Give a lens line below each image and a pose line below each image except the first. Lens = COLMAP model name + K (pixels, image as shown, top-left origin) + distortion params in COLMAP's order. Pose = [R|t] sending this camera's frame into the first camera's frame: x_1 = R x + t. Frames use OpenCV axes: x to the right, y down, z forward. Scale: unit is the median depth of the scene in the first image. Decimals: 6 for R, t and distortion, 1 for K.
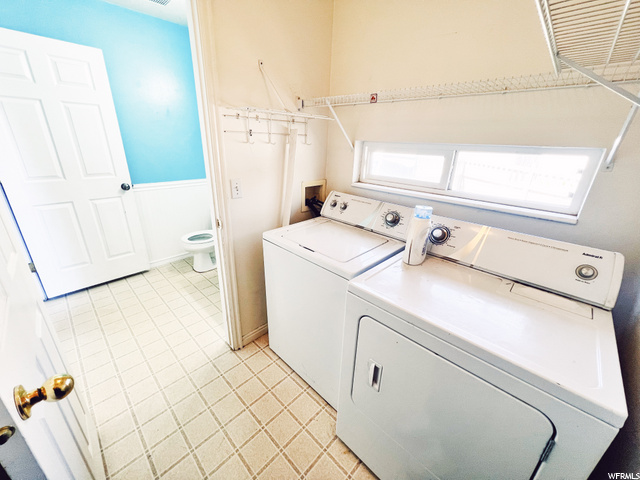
lens RADIAL K [[255.4, 0, 320.0], [0, 255.4, 240.0], [0, 0, 1]] dist [0.001191, 0.000036]
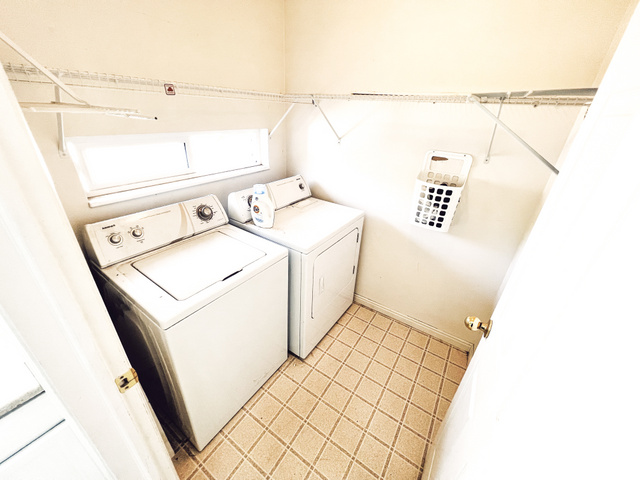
lens RADIAL K [[255.4, 0, 320.0], [0, 255.4, 240.0], [0, 0, 1]] dist [0.001191, 0.000036]
pose [[-0.180783, -0.488083, 0.853869, -0.690177], [0.304455, 0.797759, 0.520469, -0.369265], [-0.935214, 0.354057, 0.004378, 0.586454]]
